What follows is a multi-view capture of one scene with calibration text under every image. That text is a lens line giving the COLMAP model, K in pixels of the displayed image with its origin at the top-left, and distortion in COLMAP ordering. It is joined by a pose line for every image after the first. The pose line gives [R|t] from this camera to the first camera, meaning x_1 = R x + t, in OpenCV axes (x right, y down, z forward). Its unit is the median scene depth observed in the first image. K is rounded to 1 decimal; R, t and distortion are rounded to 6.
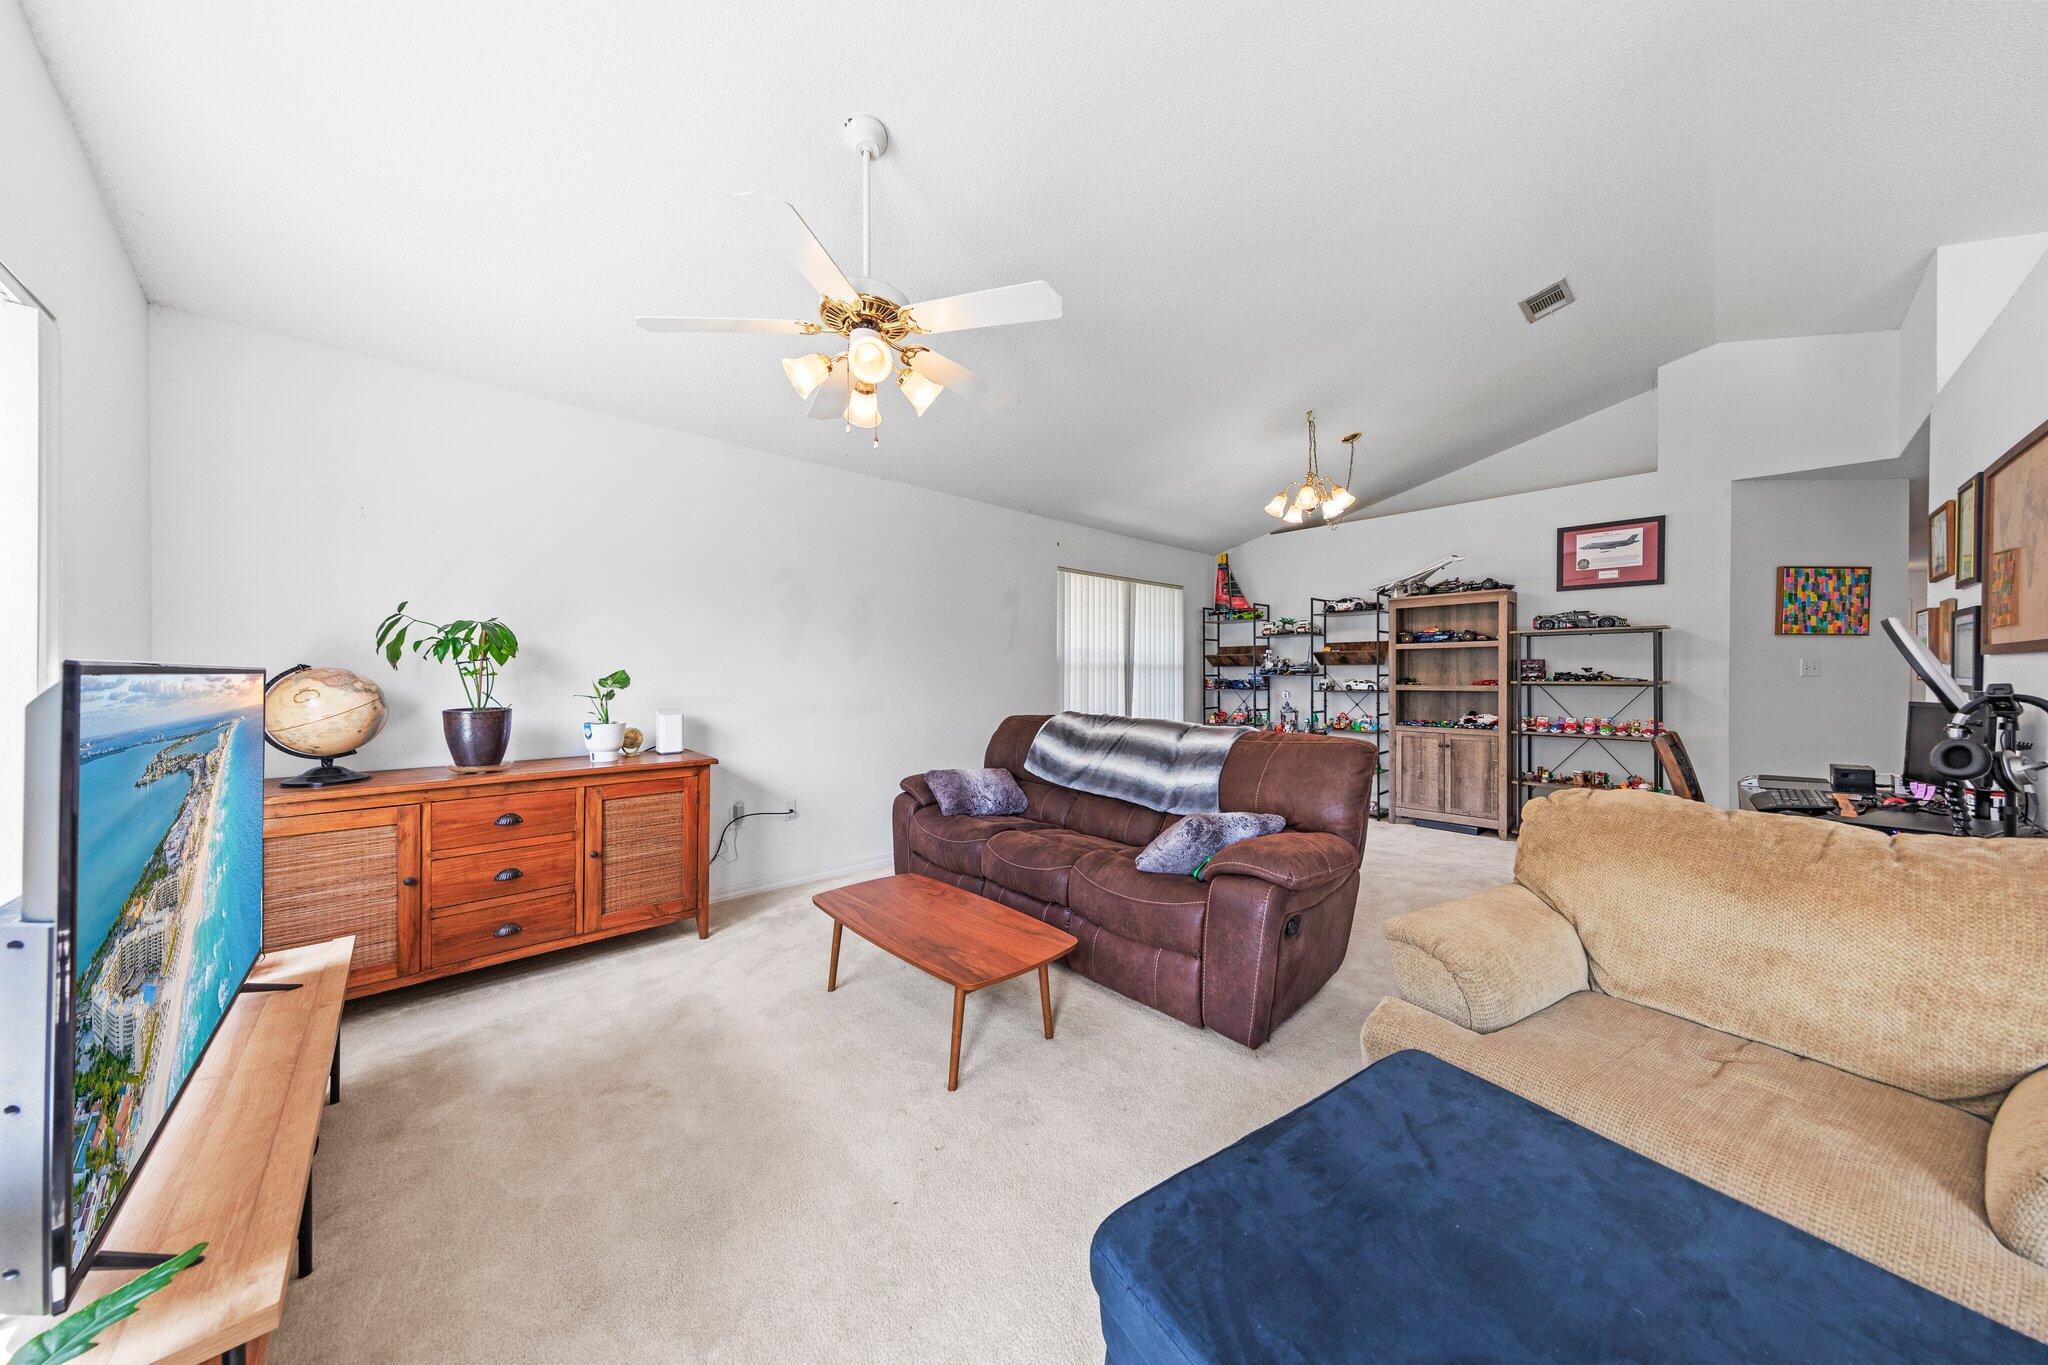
lens RADIAL K [[658.5, 0, 1025.4], [0, 658.5, 678.3], [0, 0, 1]] dist [0.001549, -0.000455]
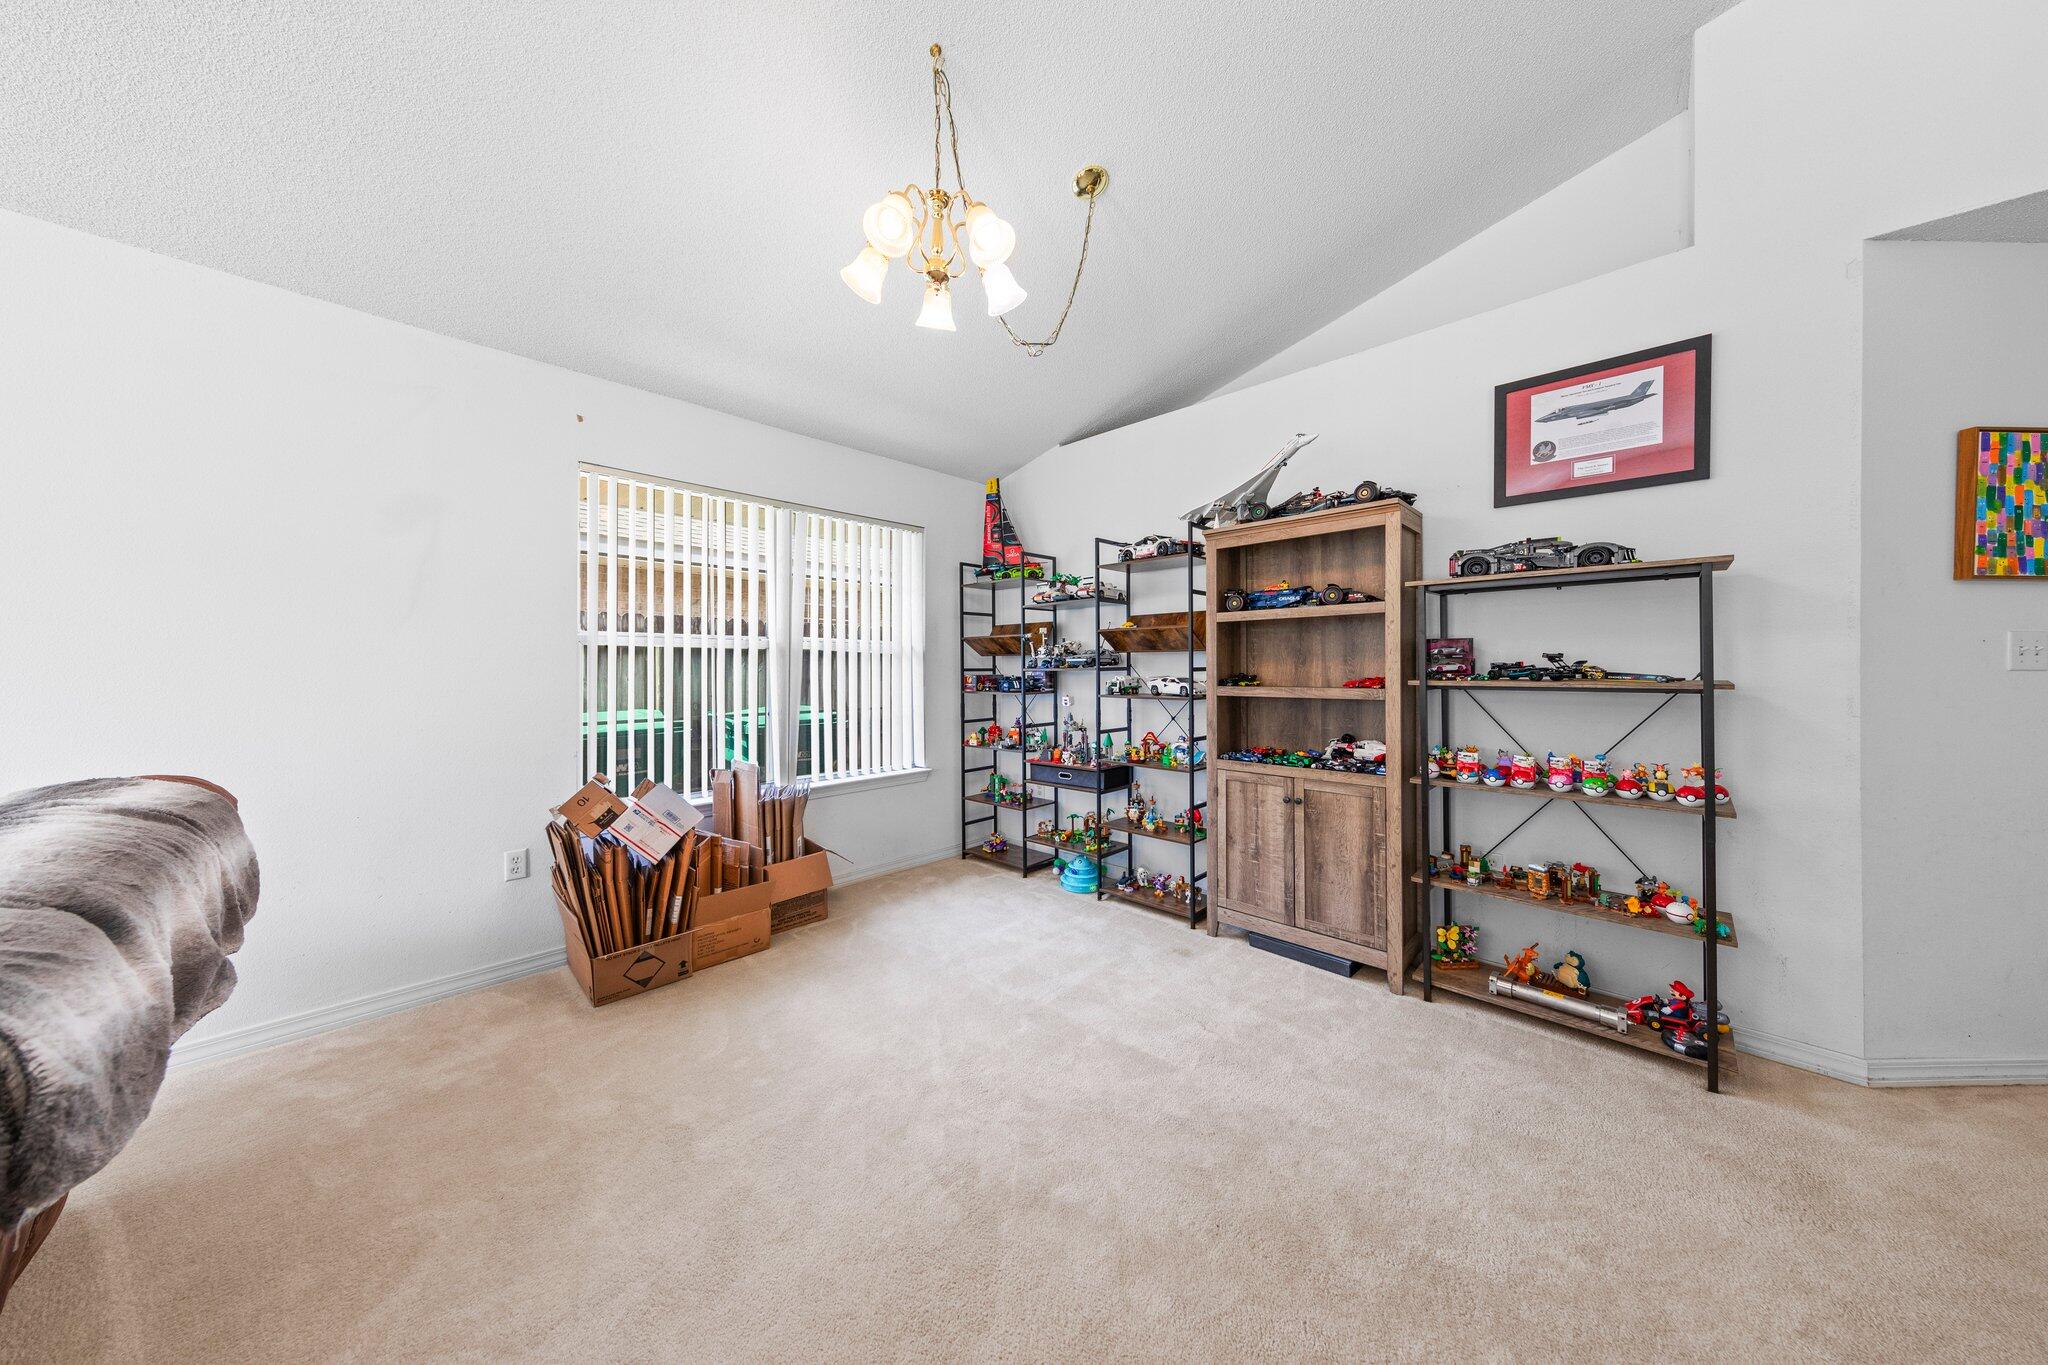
lens RADIAL K [[638.6, 0, 1034.4], [0, 638.6, 668.2], [0, 0, 1]] dist [0.004379, -0.000732]
pose [[0.998613, -0.000899, 0.052647, 0.463257], [0.001207, 0.999982, -0.005825, -0.002789], [-0.052641, 0.005880, 0.998596, 0.572618]]
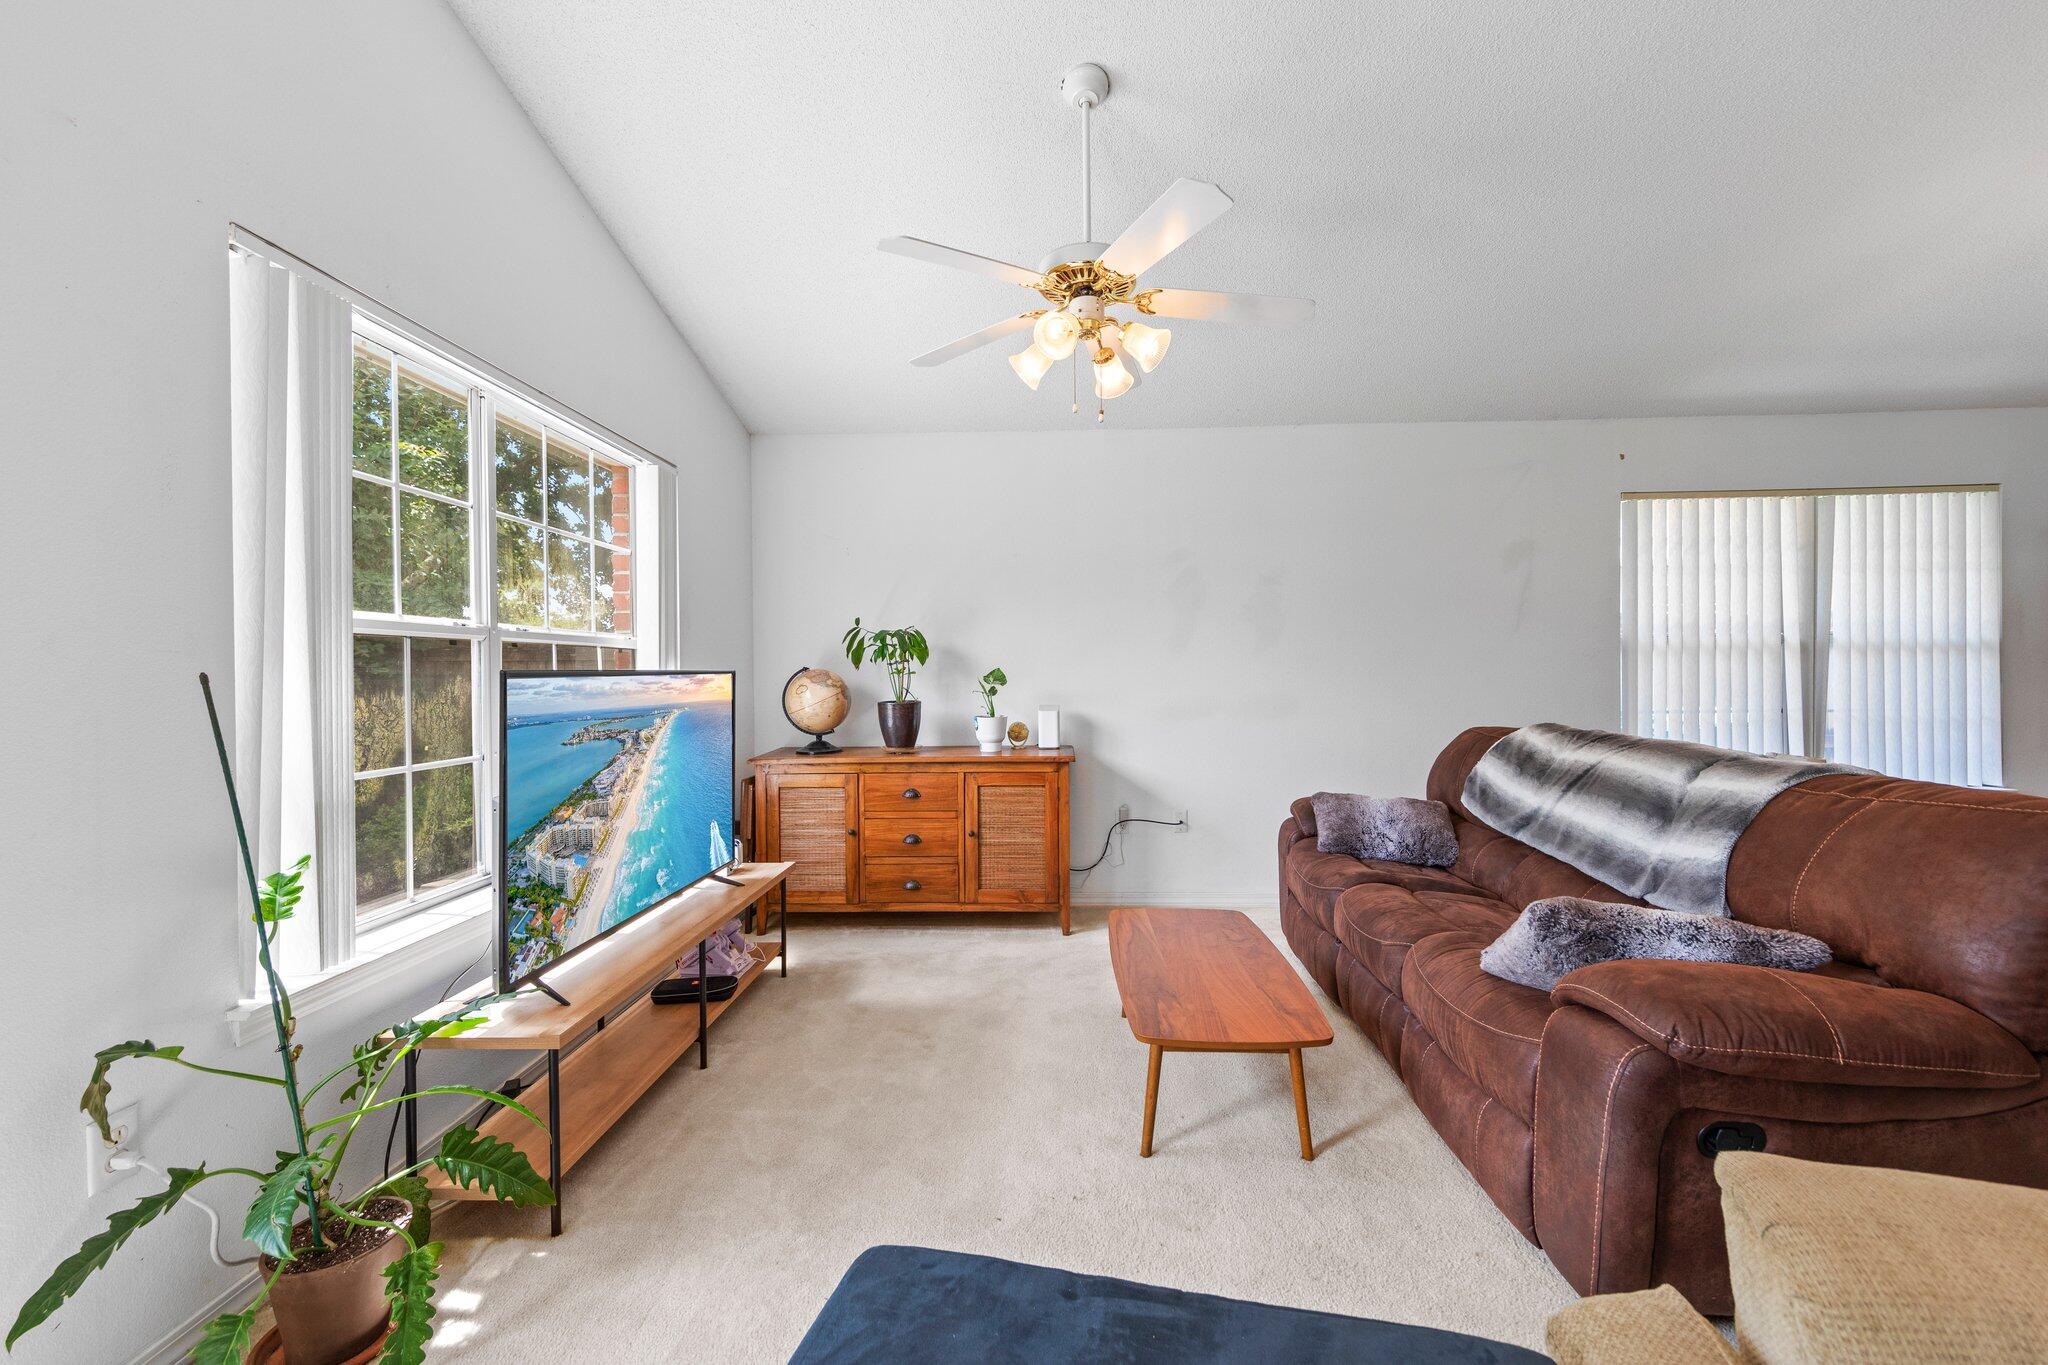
lens RADIAL K [[796.5, 0, 1016.9], [0, 796.5, 673.8], [0, 0, 1]] dist [0.010856, -0.000654]
pose [[0.702188, -0.005745, -0.711969, 0.225120], [0.006549, 0.999977, -0.001611, -0.000372], [0.711962, -0.003532, 0.702209, 0.067656]]
